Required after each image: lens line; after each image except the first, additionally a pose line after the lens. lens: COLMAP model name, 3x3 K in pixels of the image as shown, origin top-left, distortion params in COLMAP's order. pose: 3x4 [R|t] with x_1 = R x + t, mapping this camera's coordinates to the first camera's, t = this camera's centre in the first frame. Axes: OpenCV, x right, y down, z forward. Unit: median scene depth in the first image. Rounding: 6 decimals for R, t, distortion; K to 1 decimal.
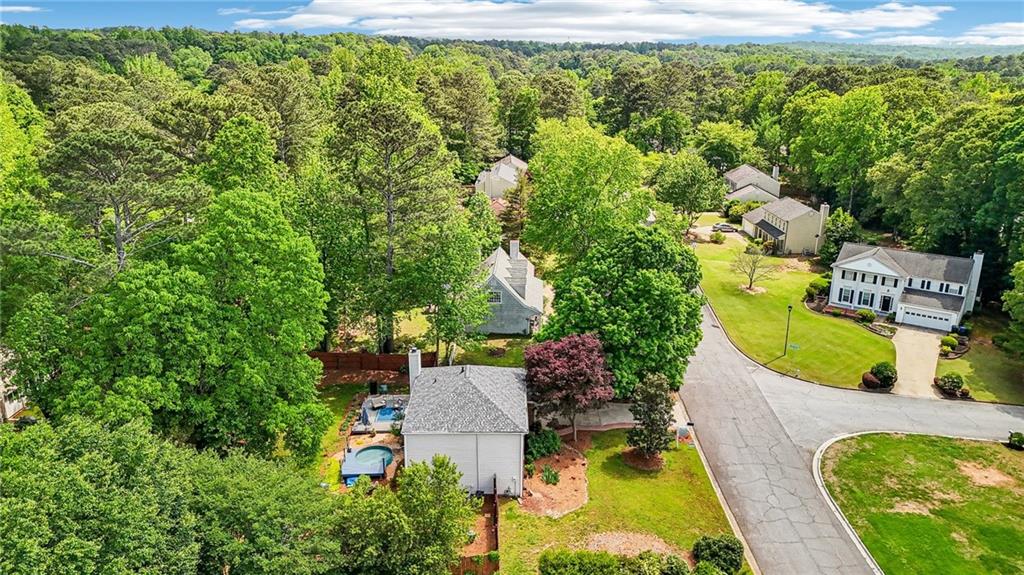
lens RADIAL K [[759.4, 0, 514.3], [0, 759.4, 300.7], [0, 0, 1]] dist [0.065314, -0.065112]
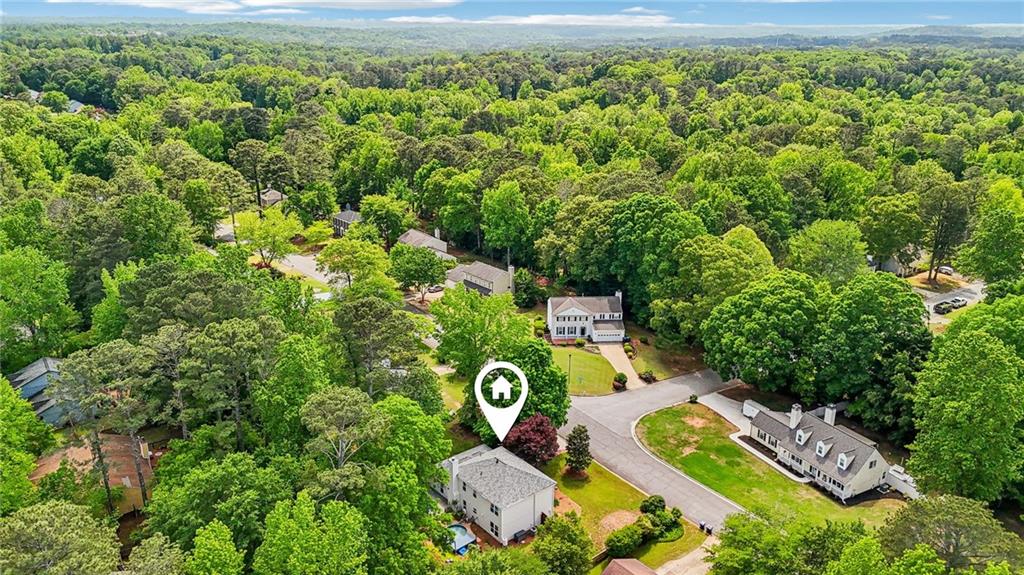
lens RADIAL K [[759.4, 0, 514.3], [0, 759.4, 300.7], [0, 0, 1]] dist [0.065314, -0.065112]
pose [[0.775977, -0.217267, 0.592161, -0.608766], [0.196574, 0.975349, 0.100266, -0.262801], [-0.599348, 0.038599, 0.799557, -0.233416]]
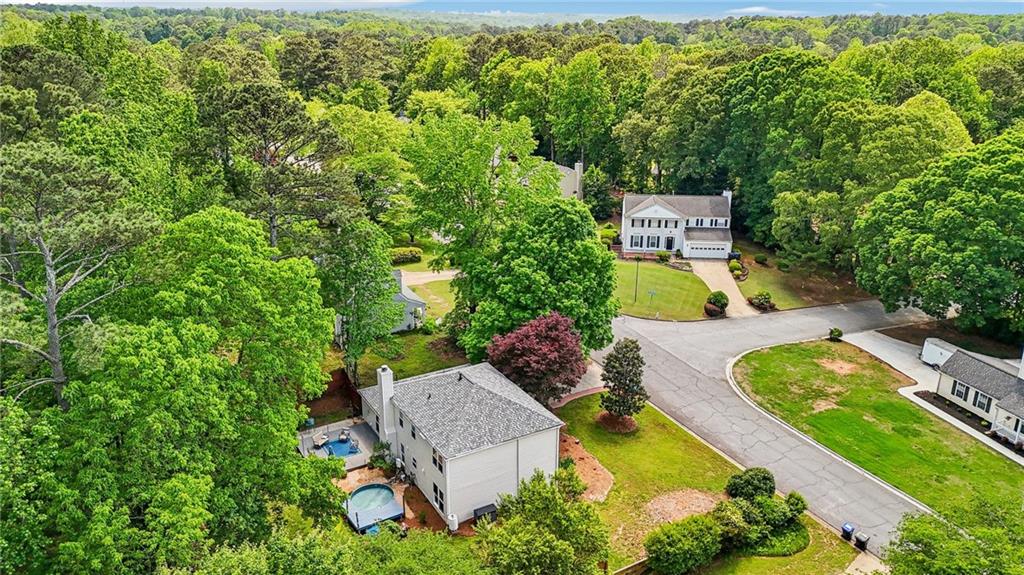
lens RADIAL K [[759.4, 0, 514.3], [0, 759.4, 300.7], [0, 0, 1]] dist [0.065314, -0.065112]
pose [[0.870277, -0.176555, 0.459833, -0.266908], [0.158712, 0.984275, 0.077540, -0.038144], [-0.466292, 0.005500, 0.884614, 0.103931]]
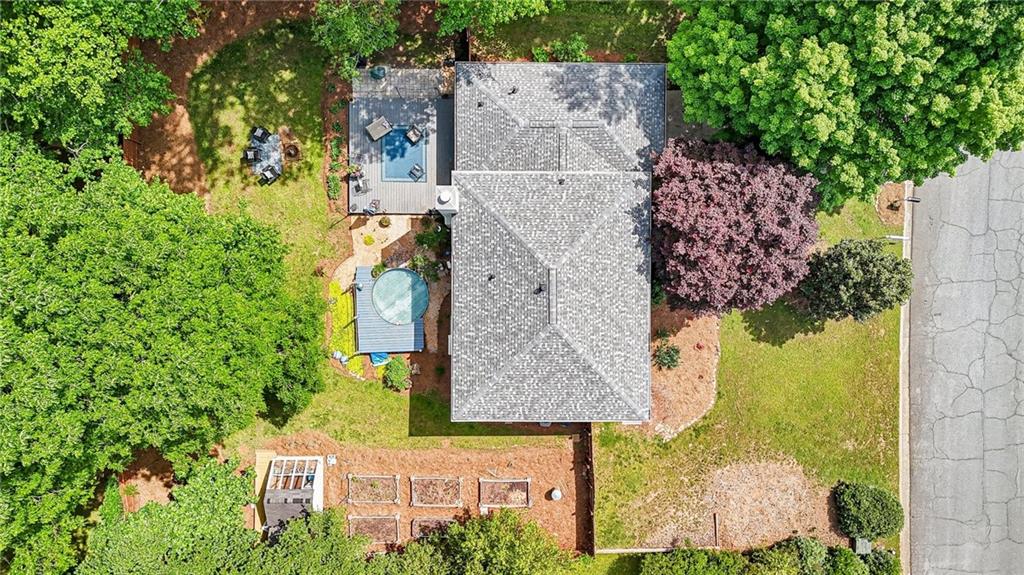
lens RADIAL K [[759.4, 0, 514.3], [0, 759.4, 300.7], [0, 0, 1]] dist [0.065314, -0.065112]
pose [[0.999934, 0.011462, -0.000637, -0.058196], [-0.002962, 0.311270, 0.950317, -0.281511], [0.011091, -0.950252, 0.311283, 0.539807]]
